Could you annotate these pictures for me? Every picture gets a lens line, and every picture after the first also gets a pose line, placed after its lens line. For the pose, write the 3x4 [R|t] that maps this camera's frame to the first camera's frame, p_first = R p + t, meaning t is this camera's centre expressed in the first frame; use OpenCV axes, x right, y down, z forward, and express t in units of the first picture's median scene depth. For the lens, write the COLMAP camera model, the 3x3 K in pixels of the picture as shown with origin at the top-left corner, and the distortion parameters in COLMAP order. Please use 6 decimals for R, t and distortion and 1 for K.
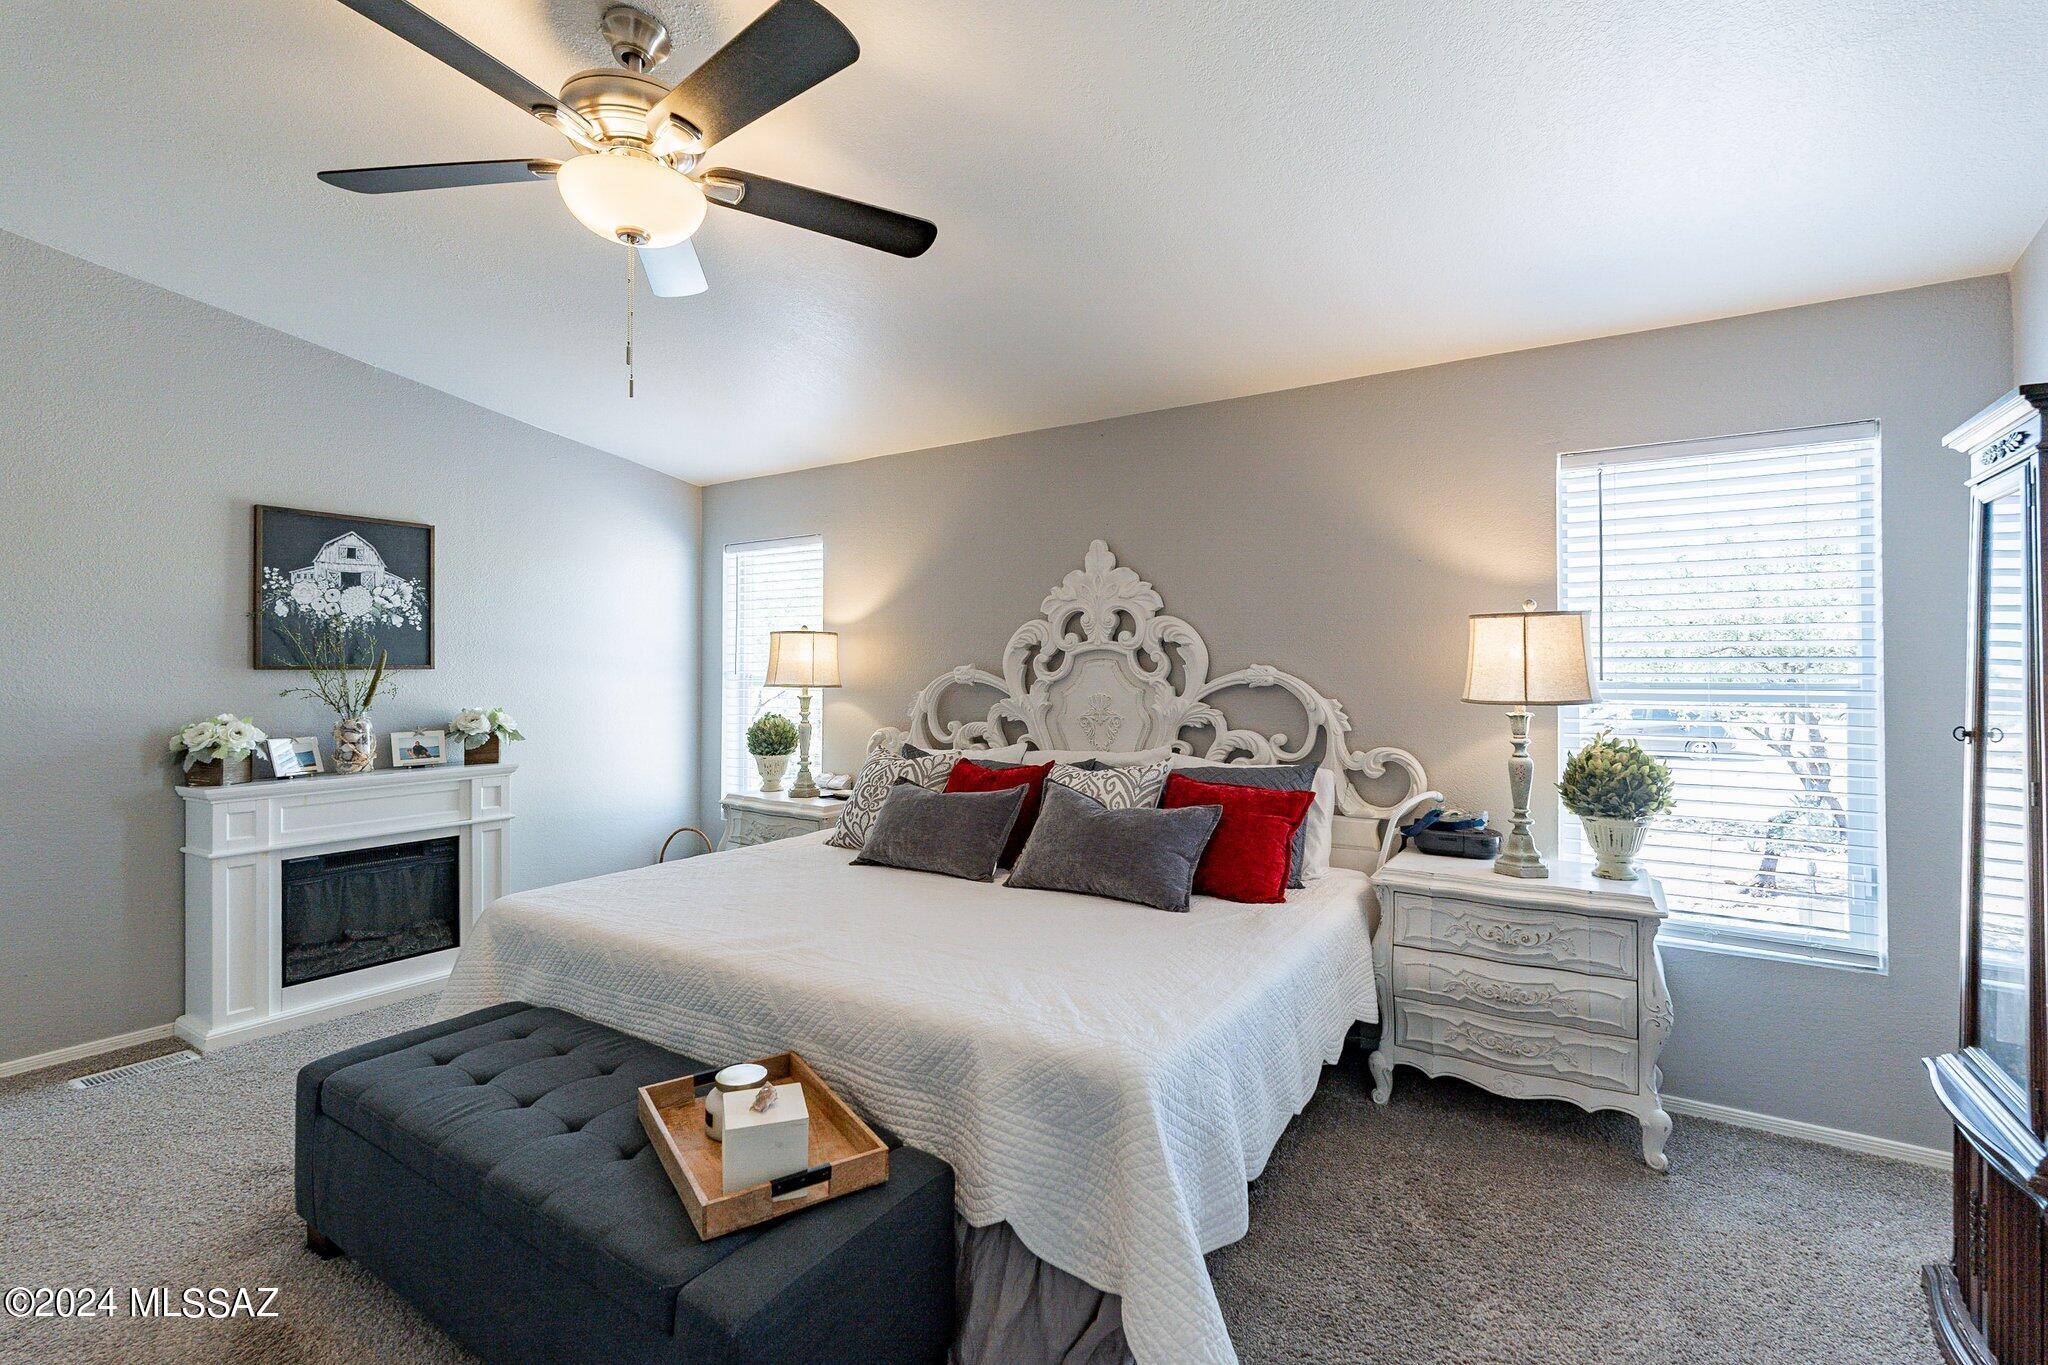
lens RADIAL K [[914.3, 0, 1022.0], [0, 914.3, 664.6], [0, 0, 1]] dist [-0.006601, 0.001296]
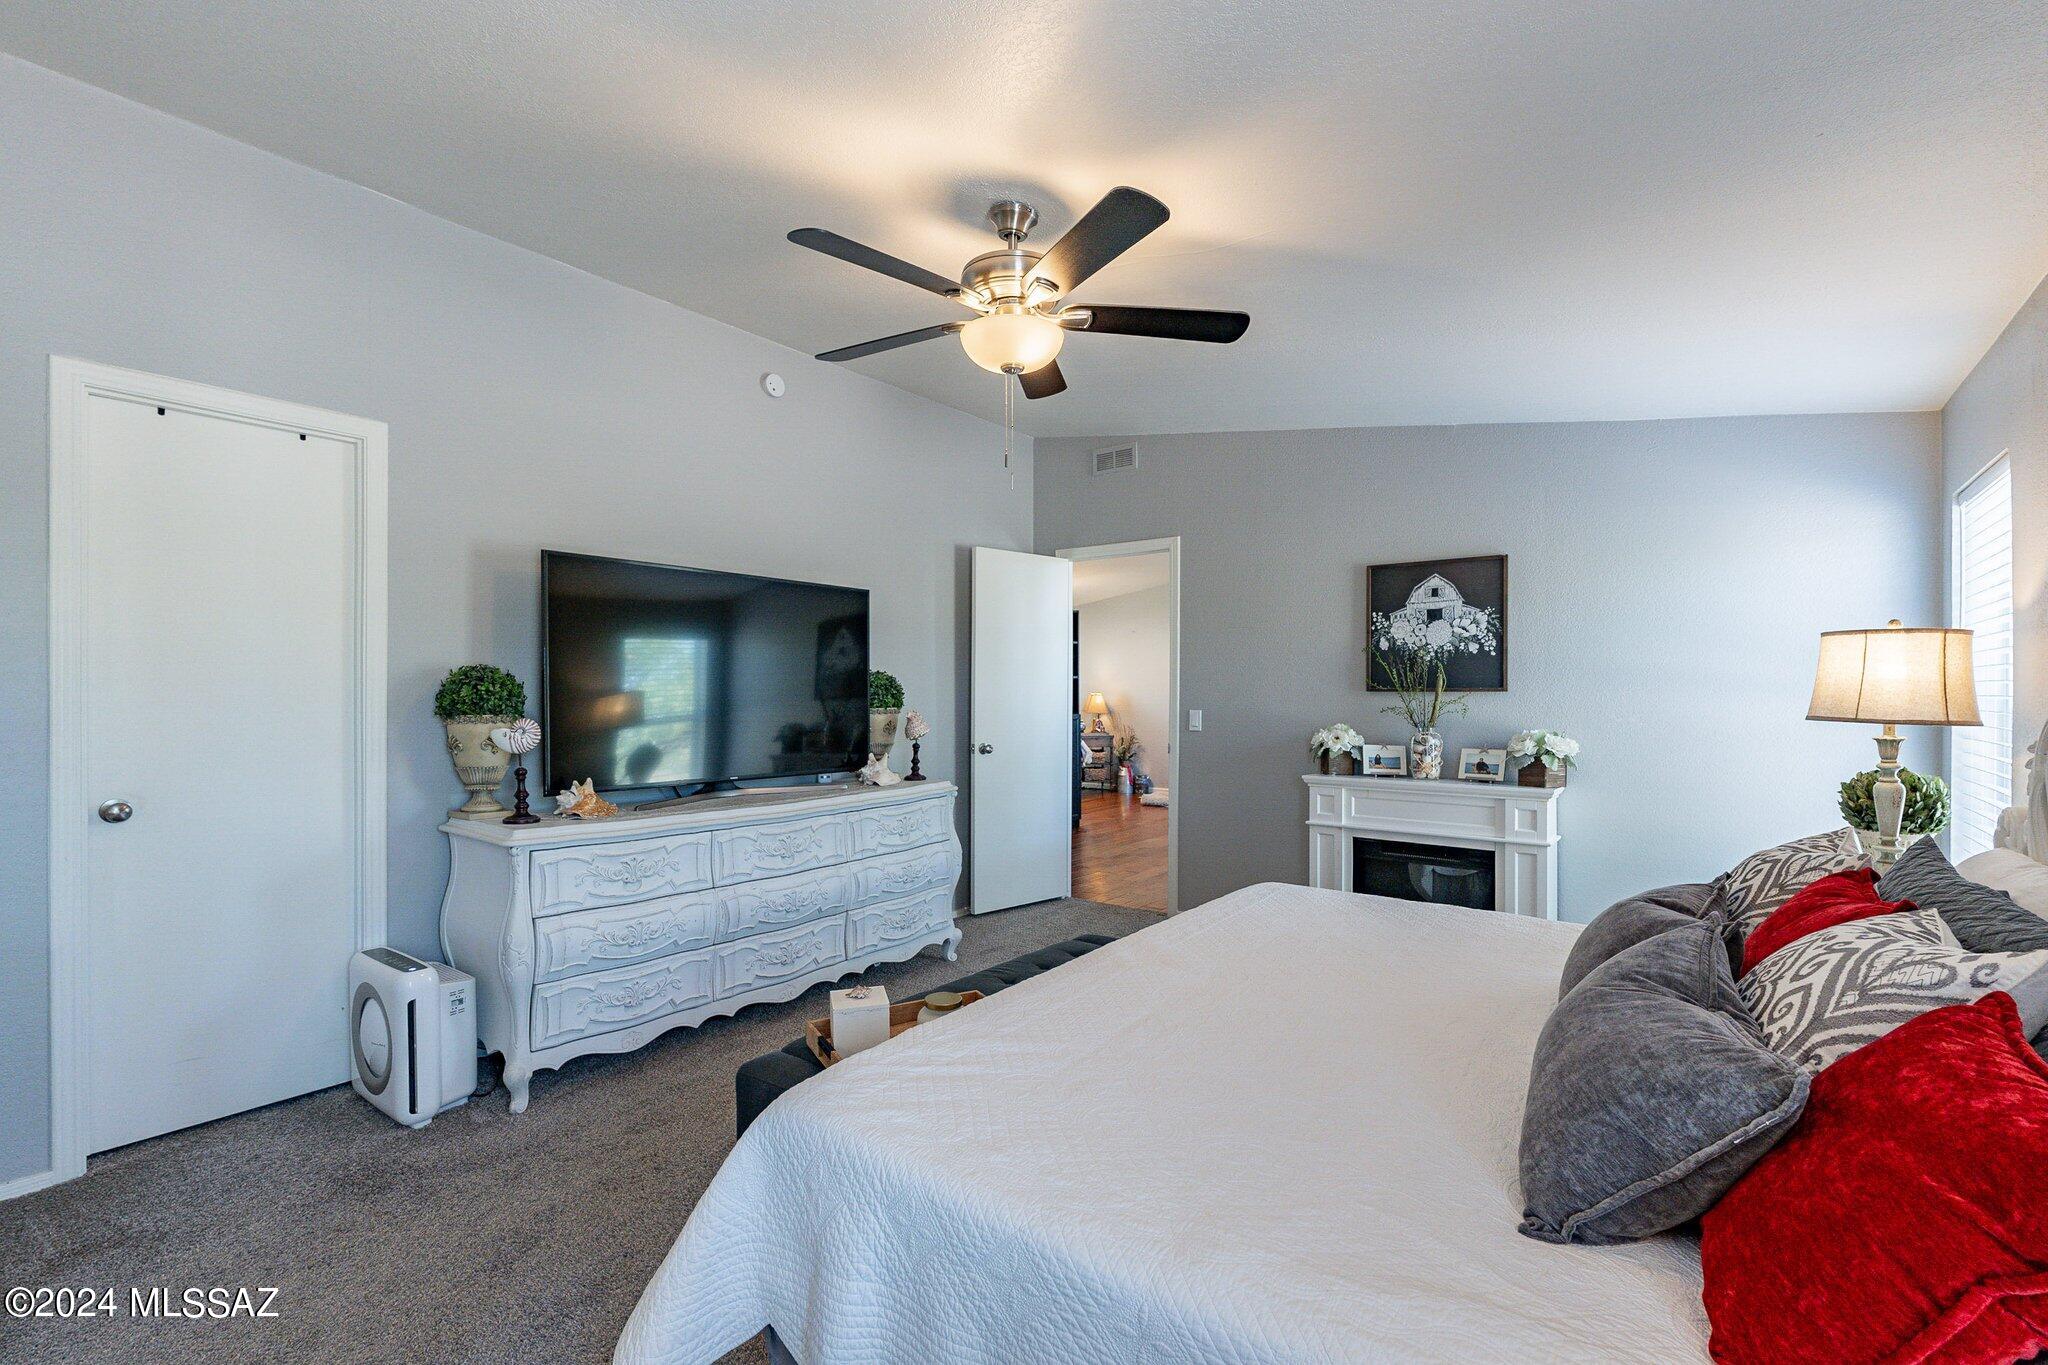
lens RADIAL K [[914.3, 0, 1023.5], [0, 914.3, 695.6], [0, 0, 1]] dist [-0.006601, 0.001296]
pose [[-0.088718, 0.007384, -0.996029, 0.476542], [0.002617, 0.999971, 0.007180, 0.000898], [0.996053, -0.001970, -0.088735, 0.568649]]
